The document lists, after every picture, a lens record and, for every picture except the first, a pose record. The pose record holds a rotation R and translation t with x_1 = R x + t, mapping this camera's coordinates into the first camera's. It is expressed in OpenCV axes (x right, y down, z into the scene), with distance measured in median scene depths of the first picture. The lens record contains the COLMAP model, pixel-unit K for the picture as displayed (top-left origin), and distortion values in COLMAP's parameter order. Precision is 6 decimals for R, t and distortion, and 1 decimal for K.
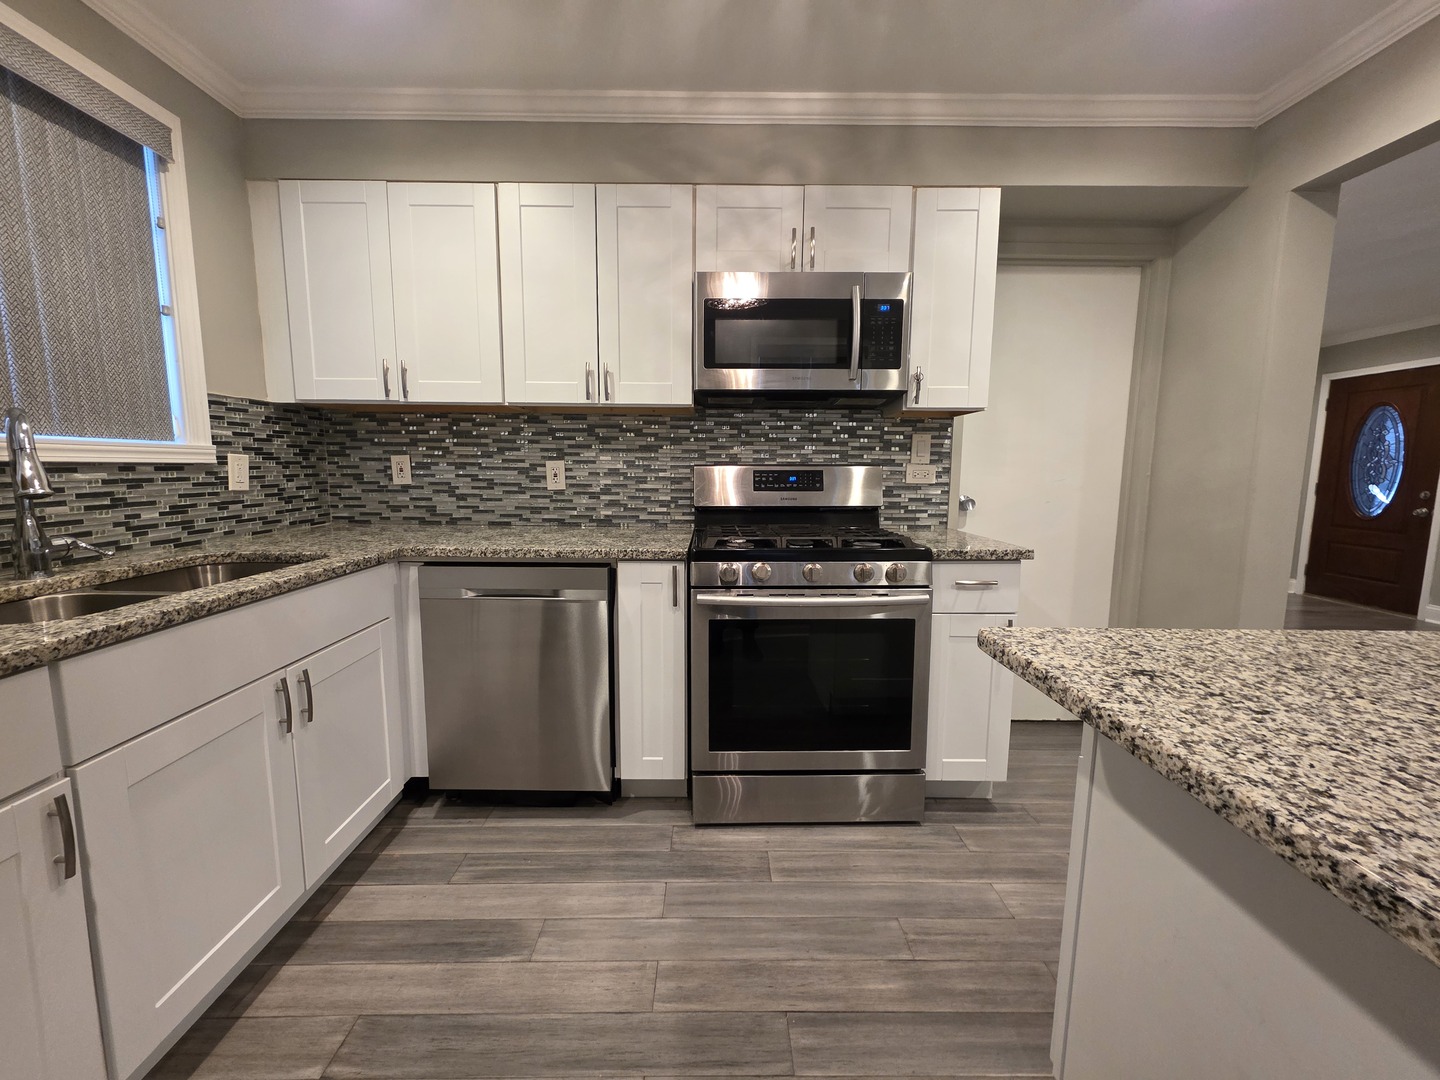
lens RADIAL K [[574.3, 0, 721.4], [0, 574.3, 535.8], [0, 0, 1]] dist [0.001731, 0.000102]
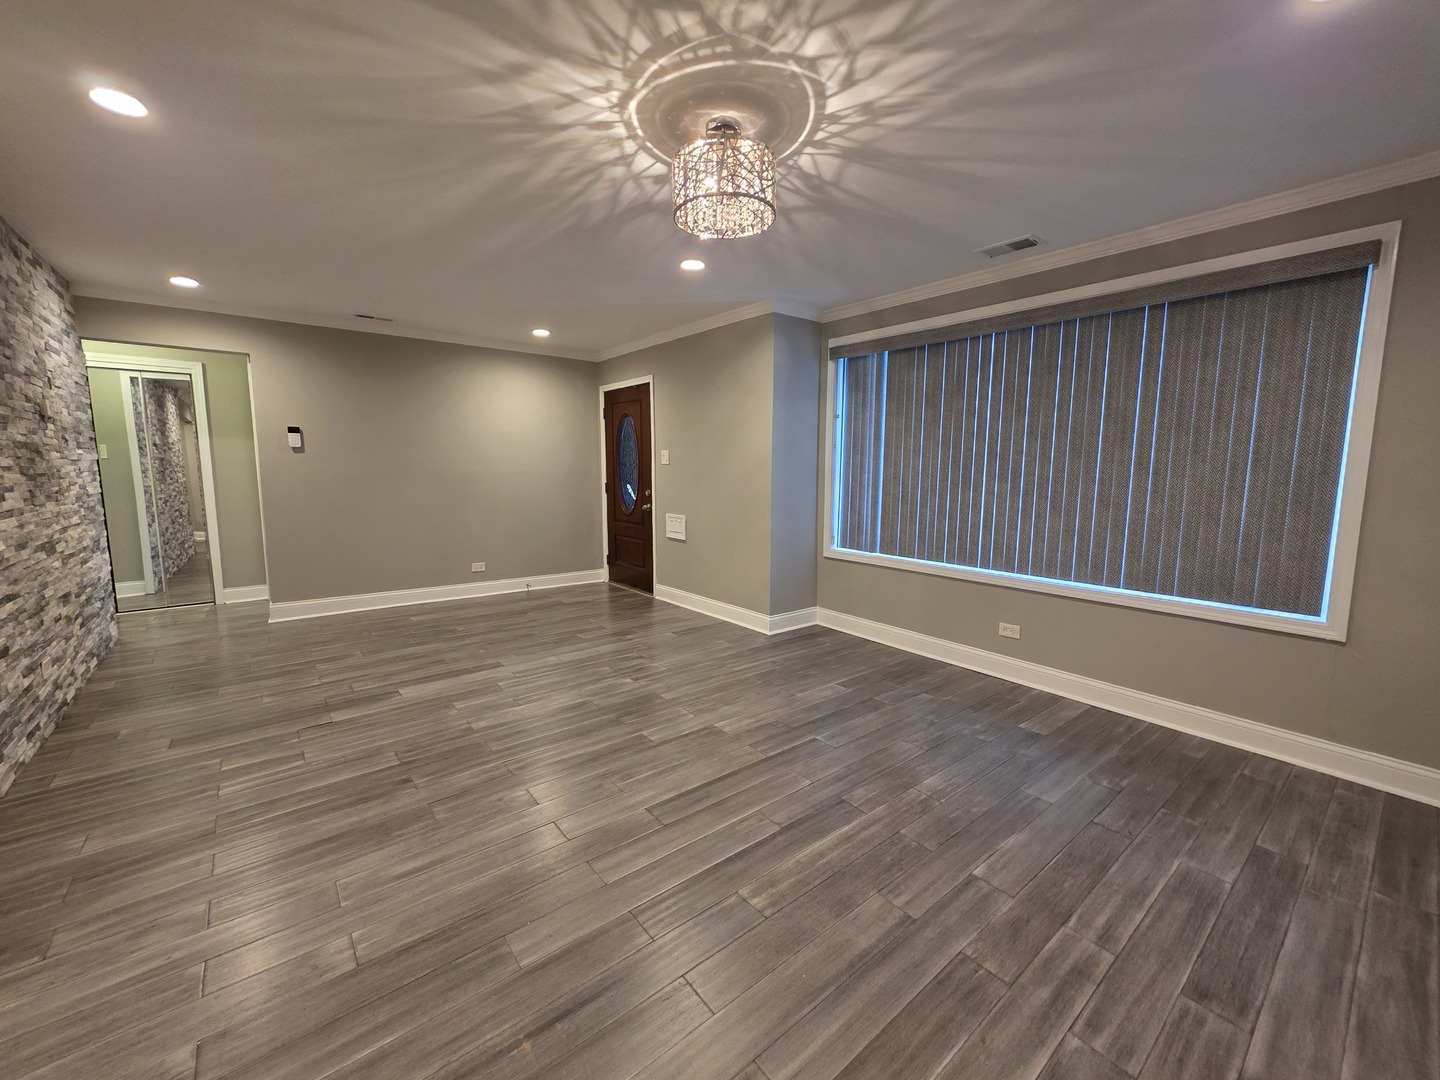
lens RADIAL K [[574.3, 0, 721.4], [0, 574.3, 535.8], [0, 0, 1]] dist [0.001731, 0.000102]
pose [[0.777496, -0.081907, 0.623531, 1.263530], [0.078086, 0.996383, 0.033518, -0.020793], [-0.624021, 0.022628, 0.781080, -0.035963]]
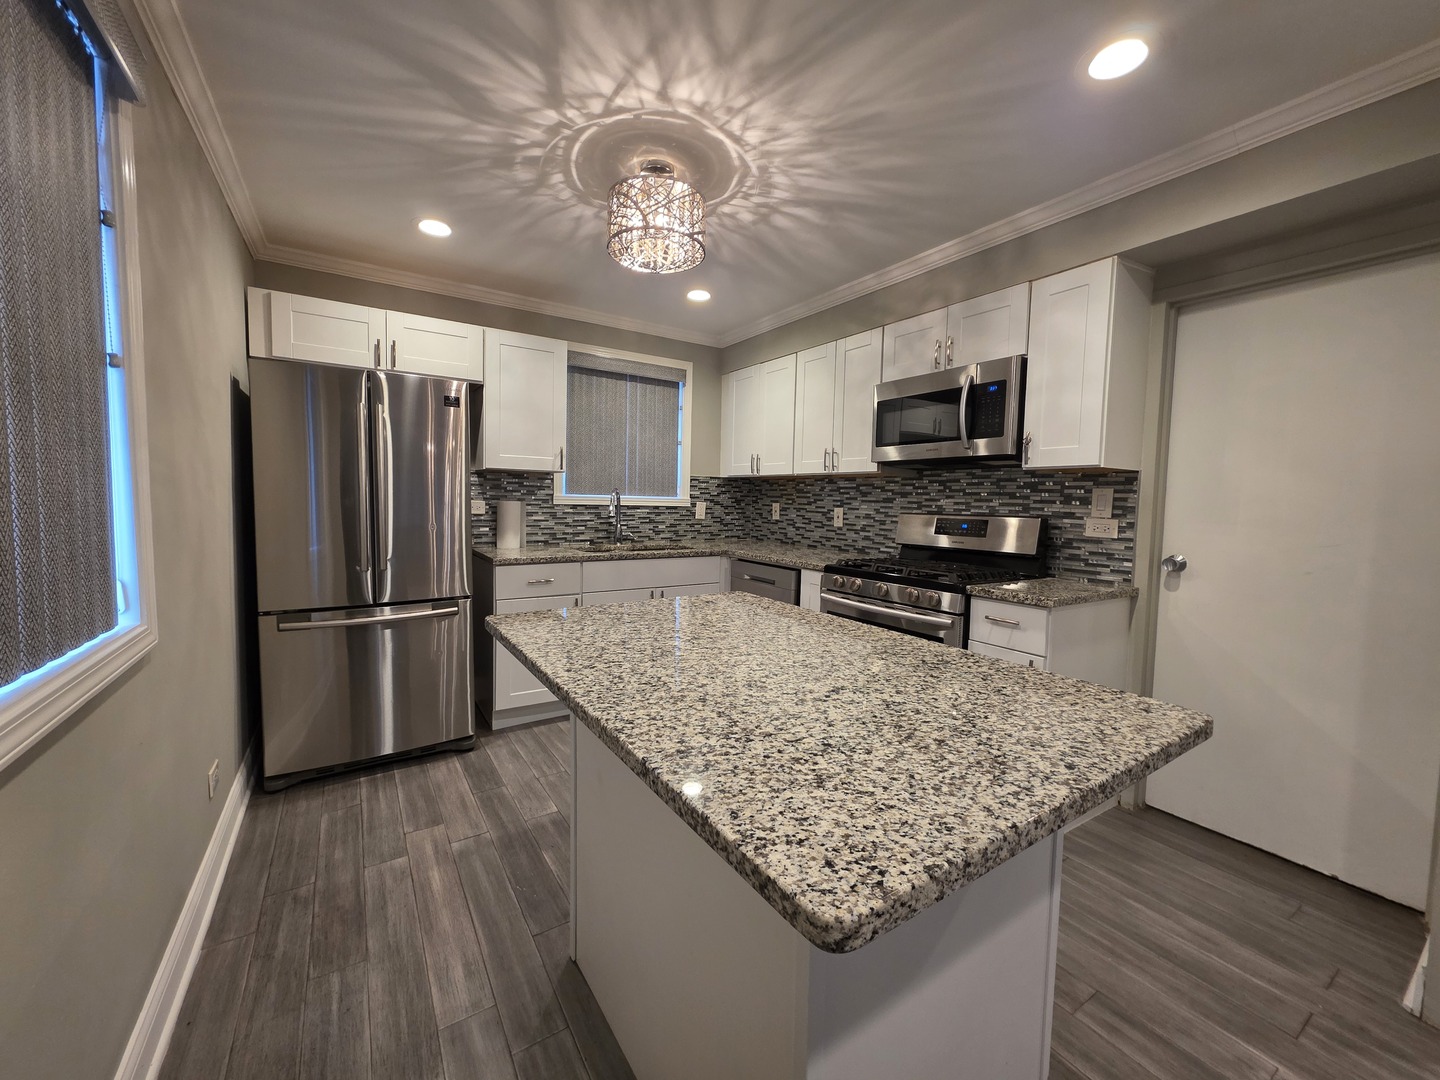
lens RADIAL K [[574.8, 0, 716.5], [0, 574.8, 536.1], [0, 0, 1]] dist [0.001578, -0.000010]
pose [[0.537118, 0.060325, -0.841347, 0.915682], [-0.121114, 0.992620, -0.006148, -0.007681], [0.834767, 0.105201, 0.540460, -0.100864]]
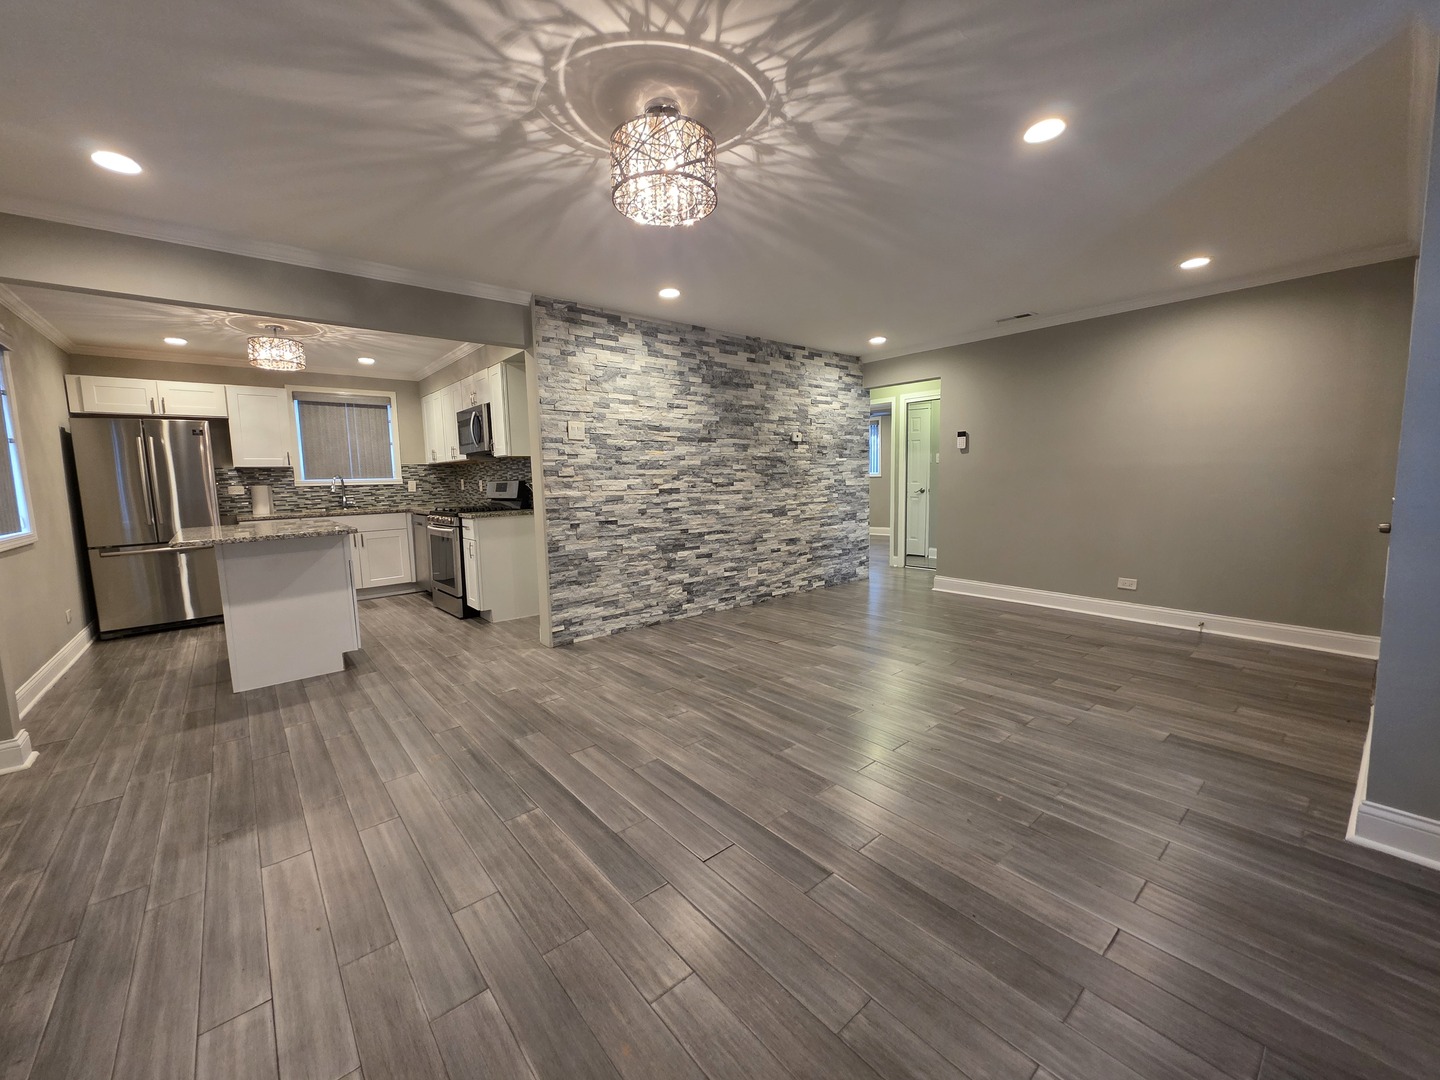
lens RADIAL K [[574.8, 0, 716.5], [0, 574.8, 536.1], [0, 0, 1]] dist [0.001578, -0.000010]
pose [[0.645076, 0.056092, -0.762056, 2.617272], [-0.063607, 0.997783, 0.019600, 0.001555], [0.761466, 0.035829, 0.647214, 0.162026]]
